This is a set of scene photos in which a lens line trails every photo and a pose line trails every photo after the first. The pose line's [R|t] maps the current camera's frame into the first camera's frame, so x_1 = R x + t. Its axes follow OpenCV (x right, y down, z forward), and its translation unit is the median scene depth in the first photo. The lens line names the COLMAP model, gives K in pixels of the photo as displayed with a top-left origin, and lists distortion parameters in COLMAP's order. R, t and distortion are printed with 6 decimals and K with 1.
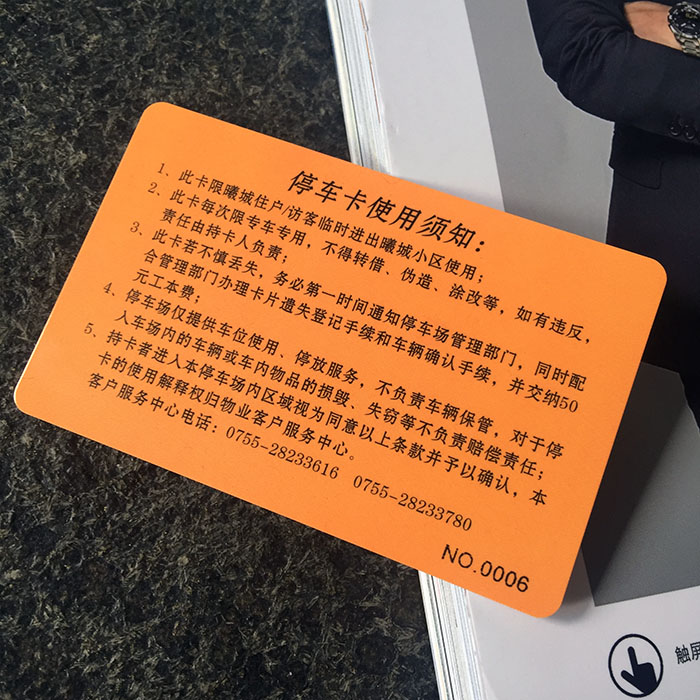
lens RADIAL K [[857.2, 0, 339.6], [0, 857.2, 349.5], [0, 0, 1]] dist [0.128757, -0.292673]
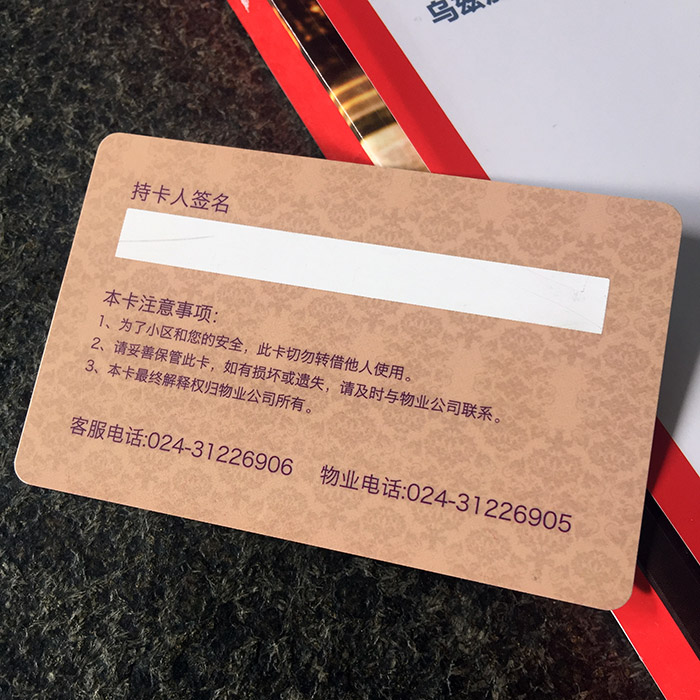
lens RADIAL K [[857.2, 0, 339.6], [0, 857.2, 349.5], [0, 0, 1]] dist [0.128757, -0.292673]
pose [[0.991238, -0.098181, -0.088357, 0.122976], [0.090705, 0.992245, -0.084986, 0.157927], [0.096016, 0.076227, 0.992457, 0.062168]]
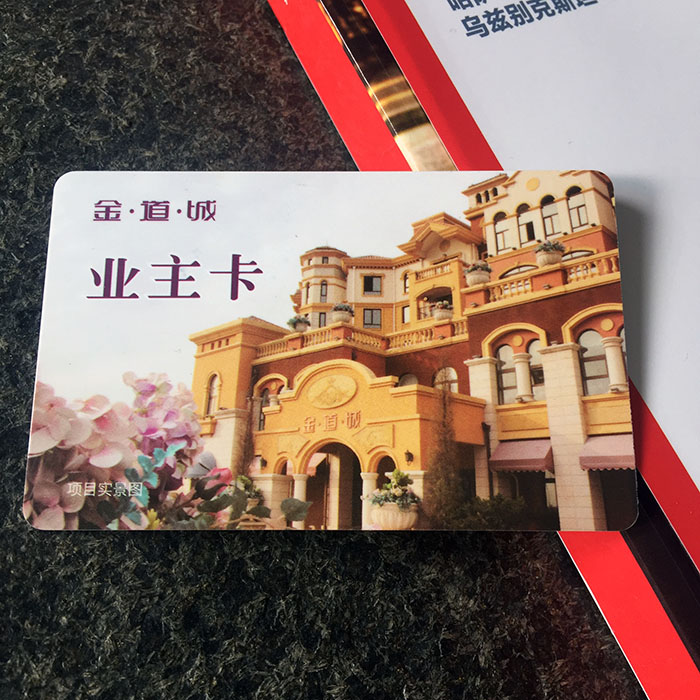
lens RADIAL K [[857.2, 0, 339.6], [0, 857.2, 349.5], [0, 0, 1]] dist [0.128757, -0.292673]
pose [[0.999404, -0.014012, 0.031560, -0.008627], [0.016975, 0.995267, -0.095680, 0.195263], [-0.030070, 0.096158, 0.994912, 0.008059]]
